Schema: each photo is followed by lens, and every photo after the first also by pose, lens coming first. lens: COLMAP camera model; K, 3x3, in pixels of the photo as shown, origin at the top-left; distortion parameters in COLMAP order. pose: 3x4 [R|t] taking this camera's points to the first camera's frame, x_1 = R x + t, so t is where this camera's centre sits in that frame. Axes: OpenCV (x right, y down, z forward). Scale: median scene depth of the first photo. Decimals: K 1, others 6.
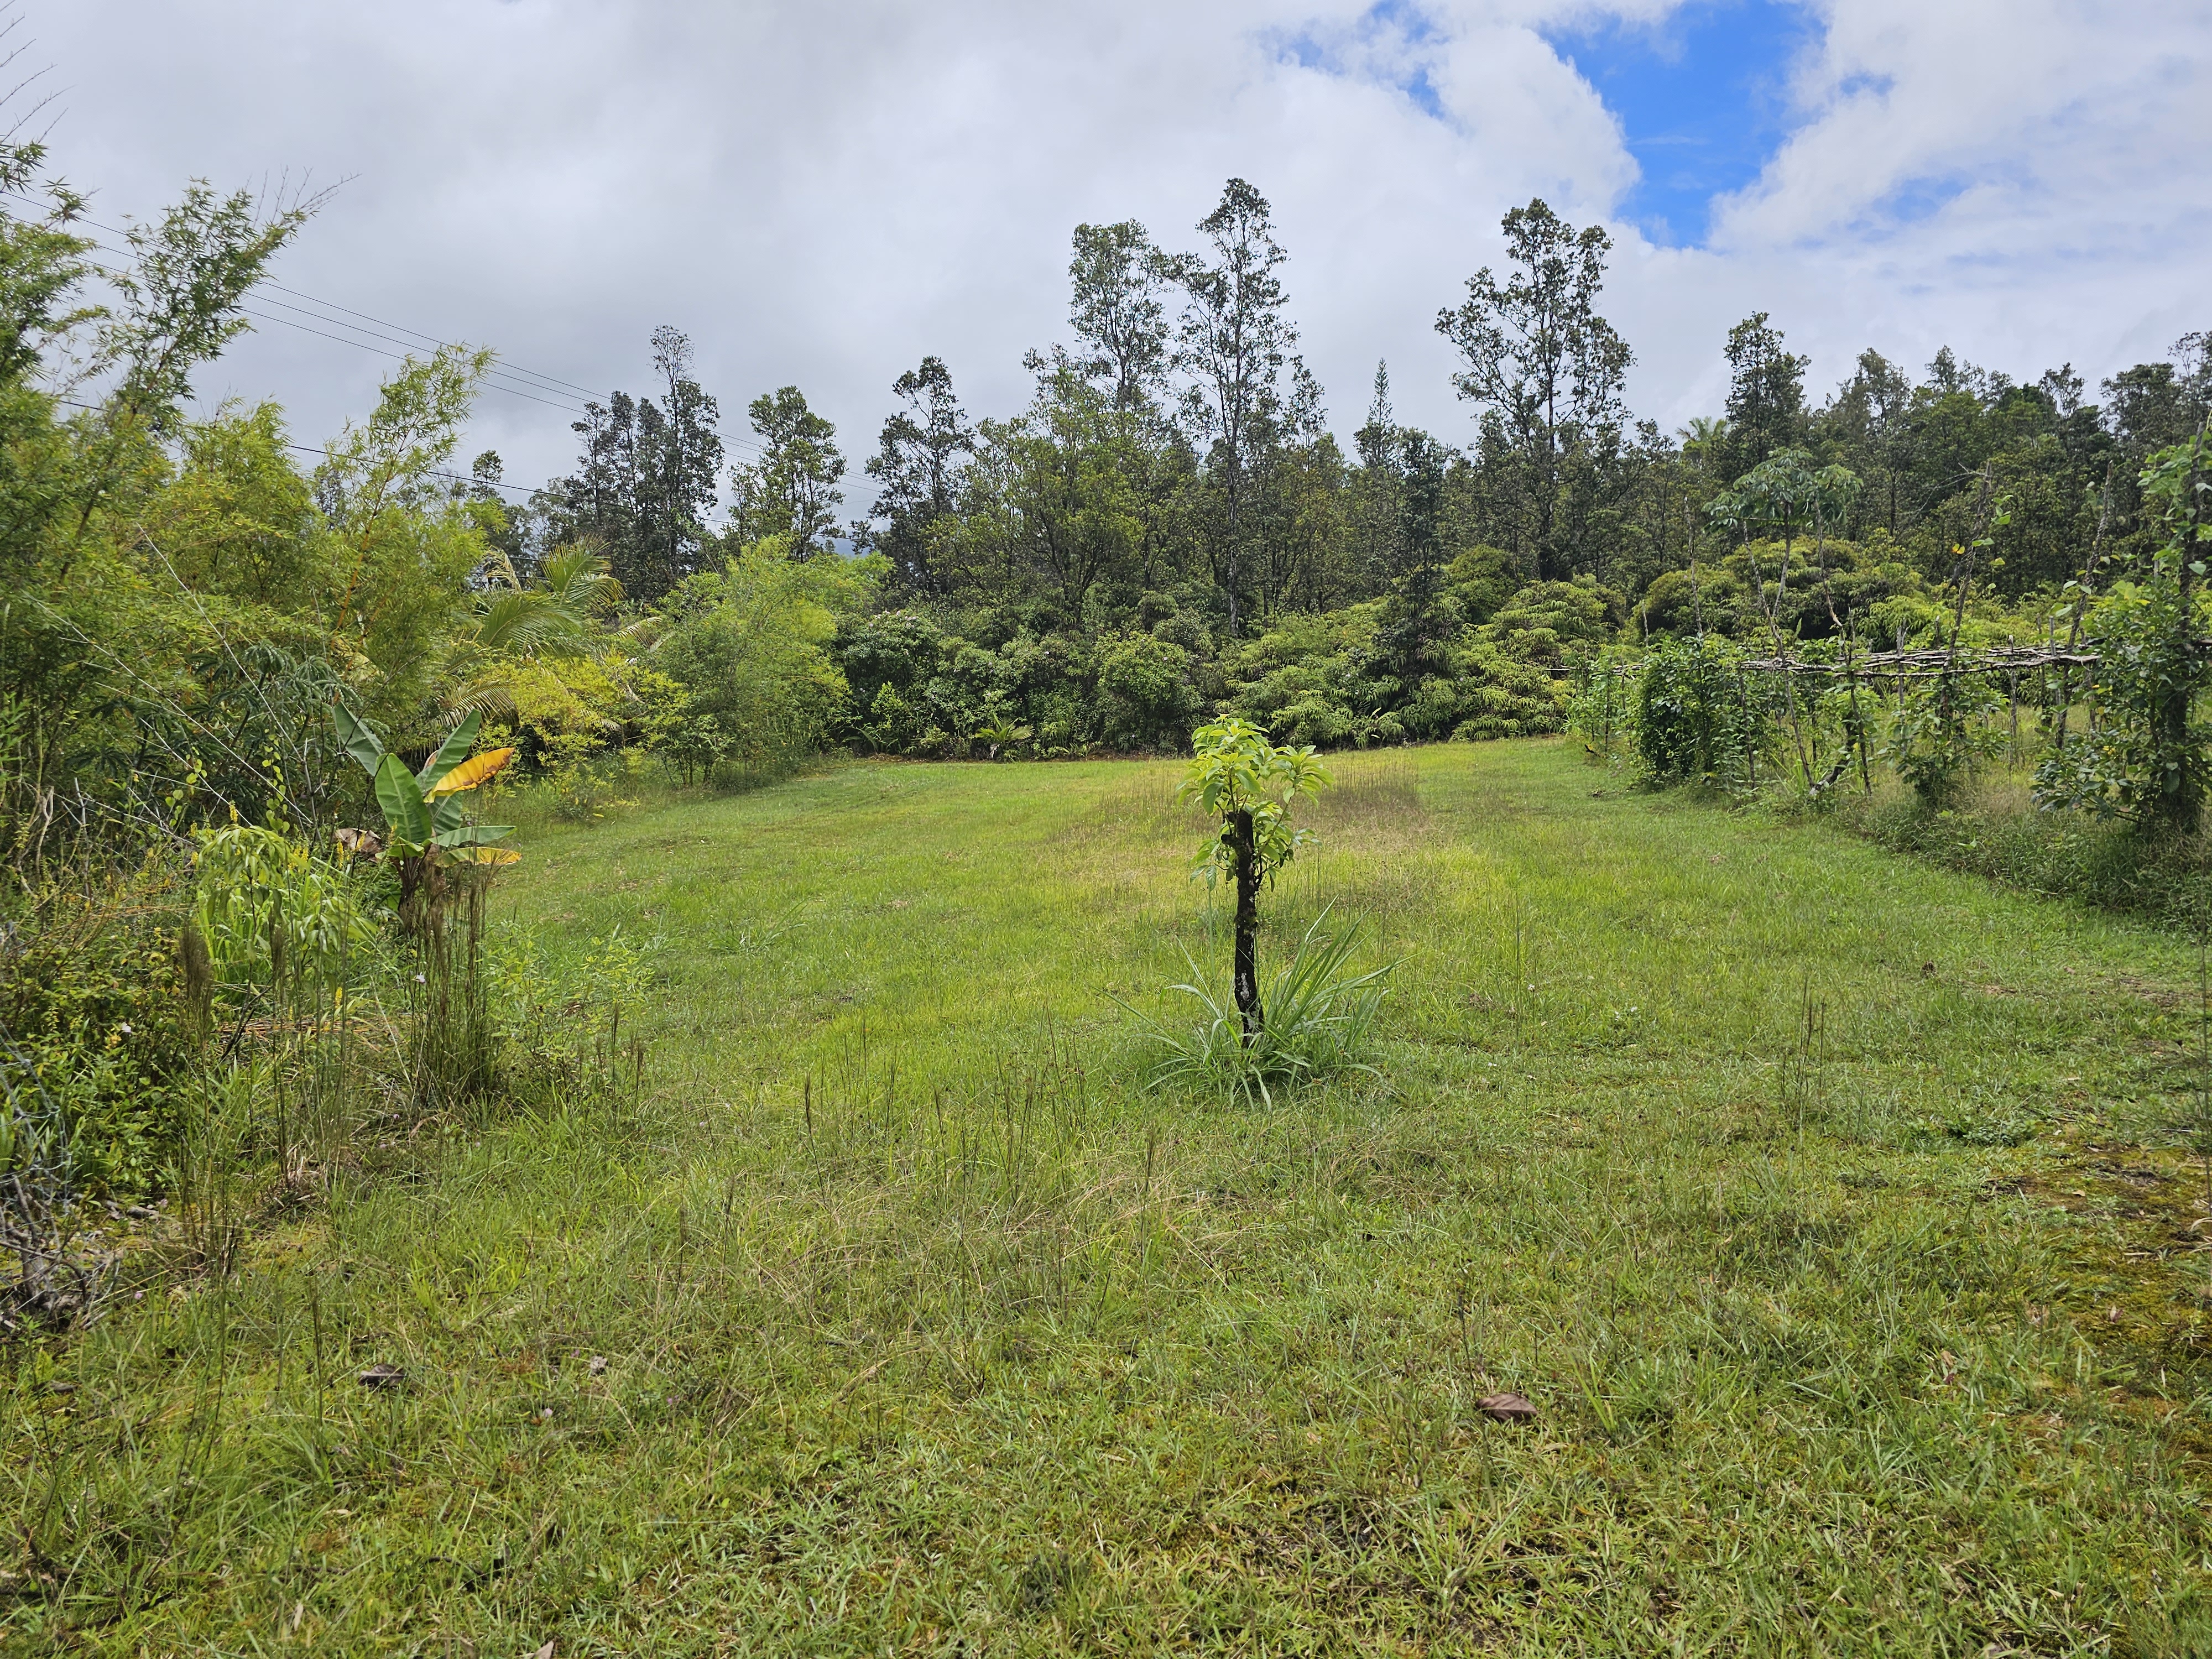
lens RADIAL K [[1485.2, 0, 1096.1], [0, 1485.2, 831.2], [0, 0, 1]] dist [0.008354, 0.002636]
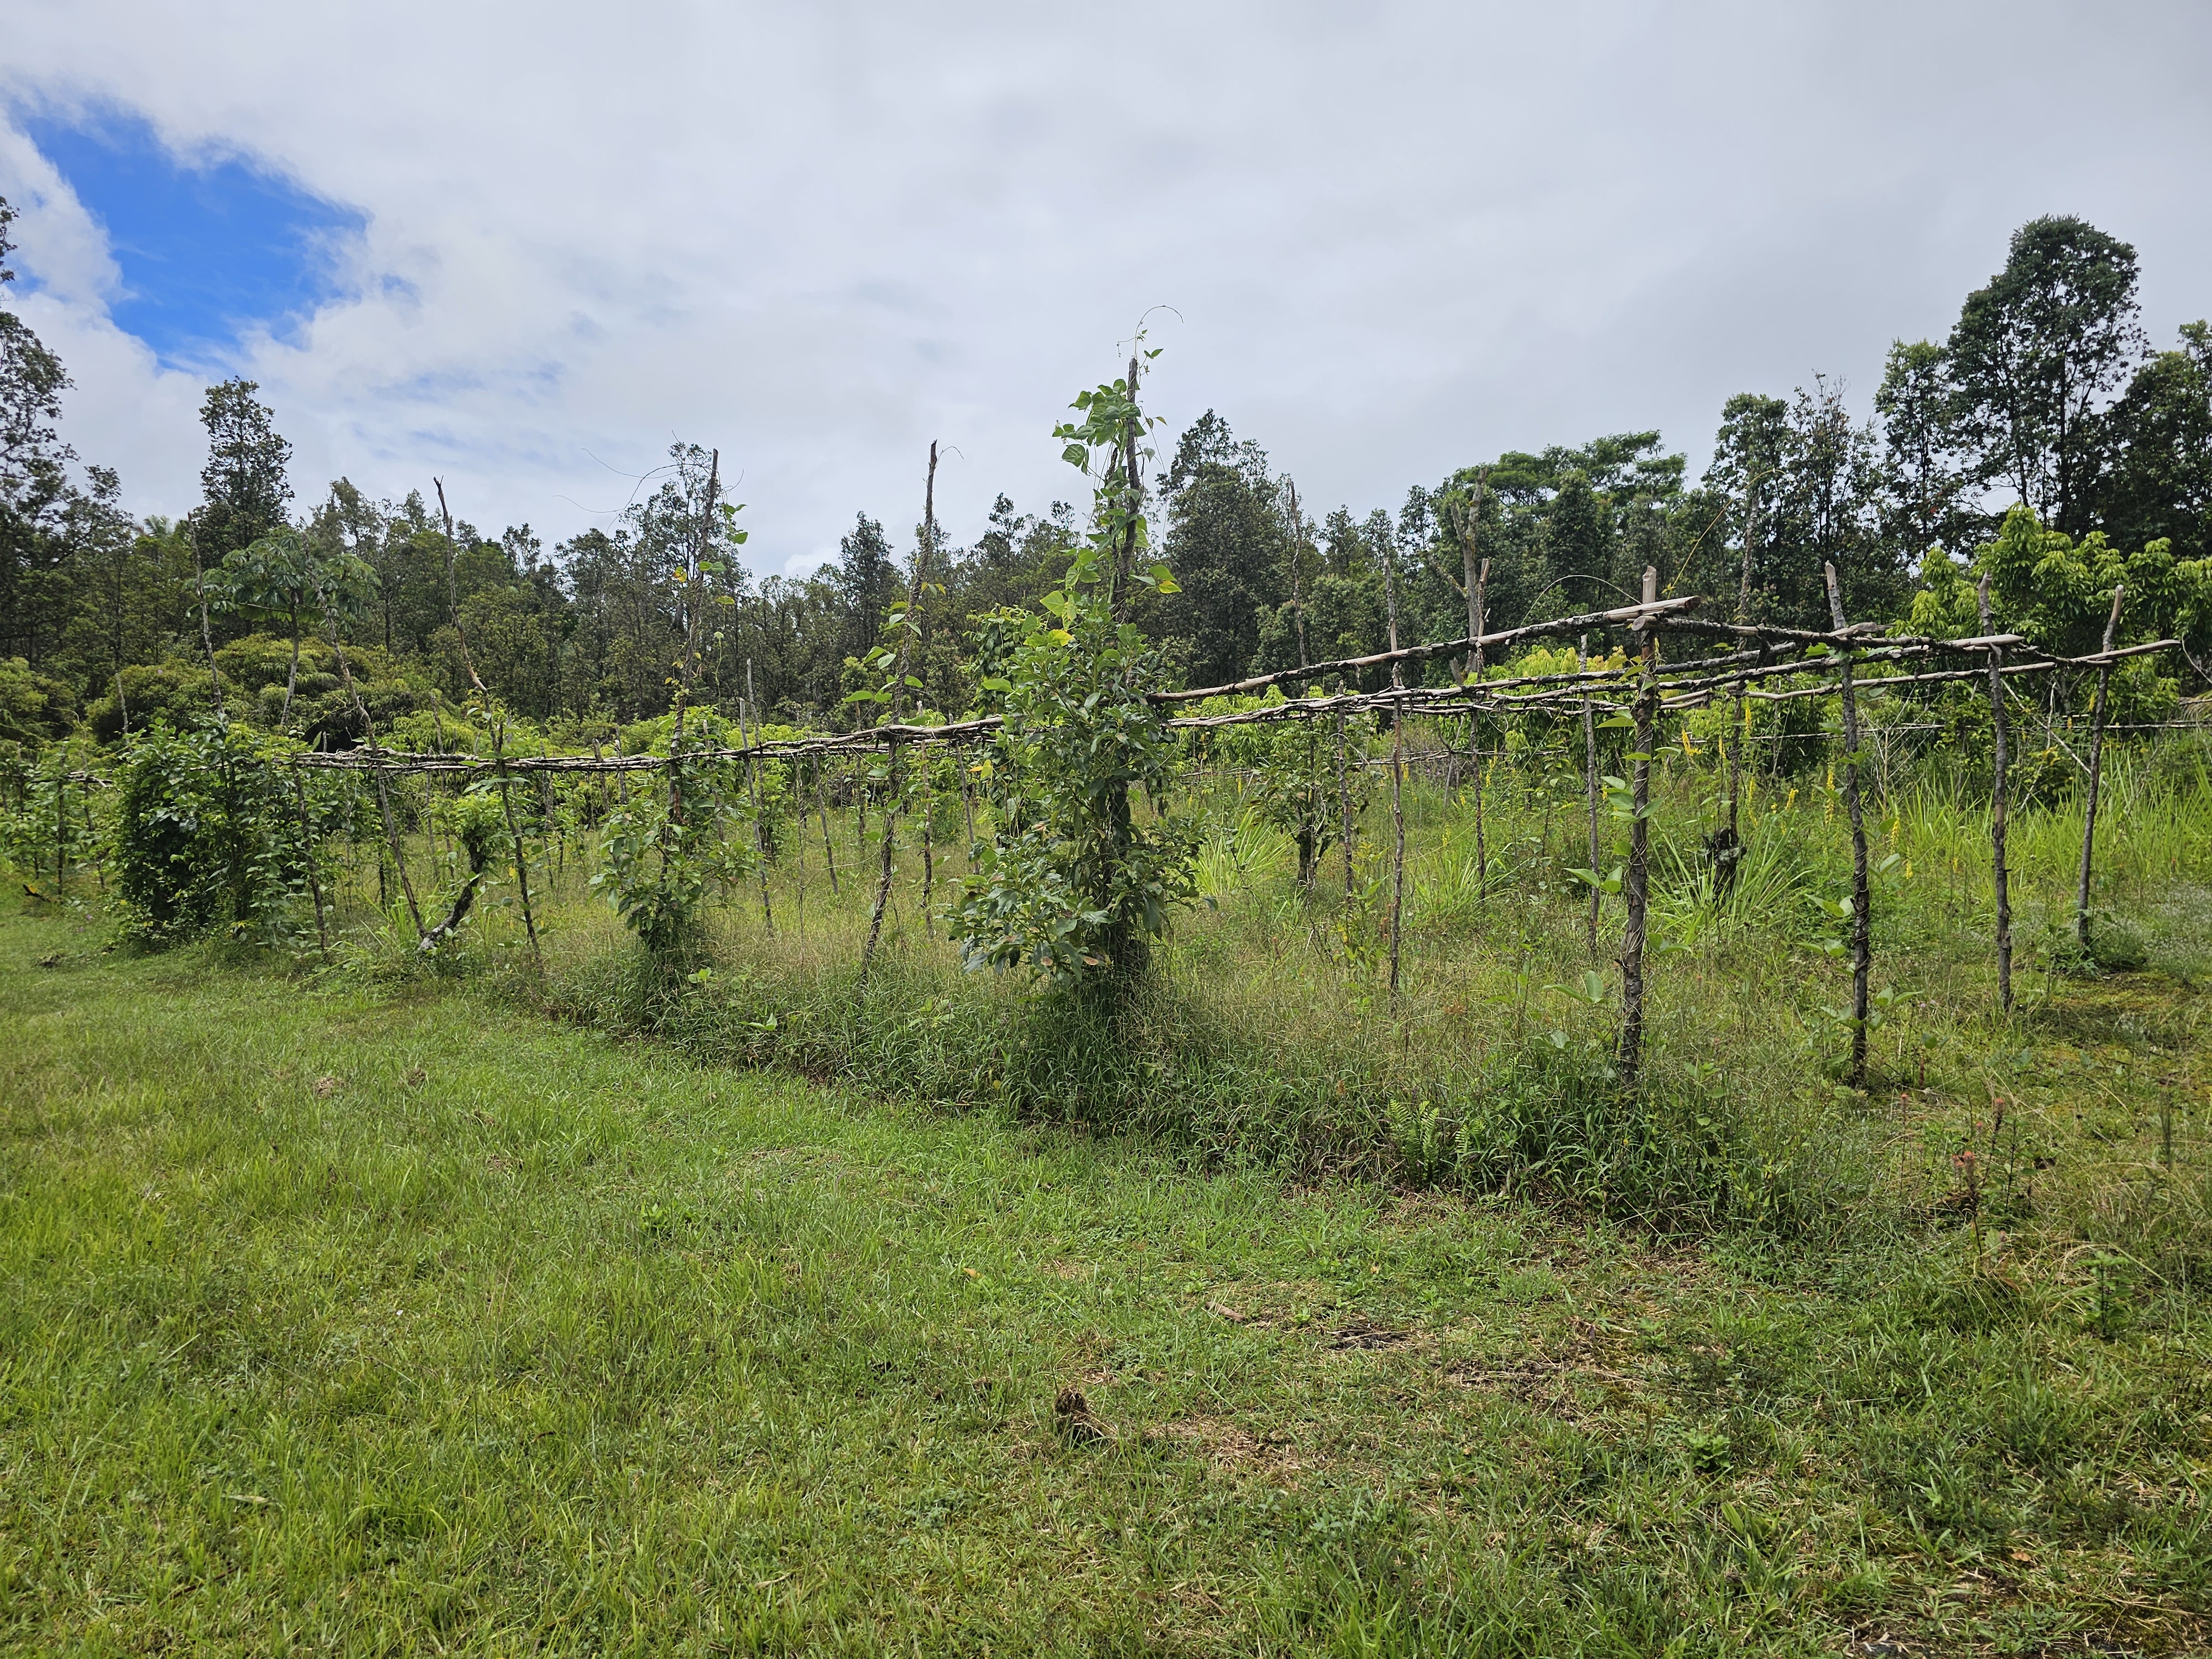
lens RADIAL K [[1485.2, 0, 1093.6], [0, 1485.2, 844.7], [0, 0, 1]] dist [0.008354, 0.002636]
pose [[0.587613, -0.005482, 0.809124, 0.048110], [0.071156, 0.996453, -0.044925, -0.008338], [-0.806007, 0.083973, 0.585919, 0.151751]]
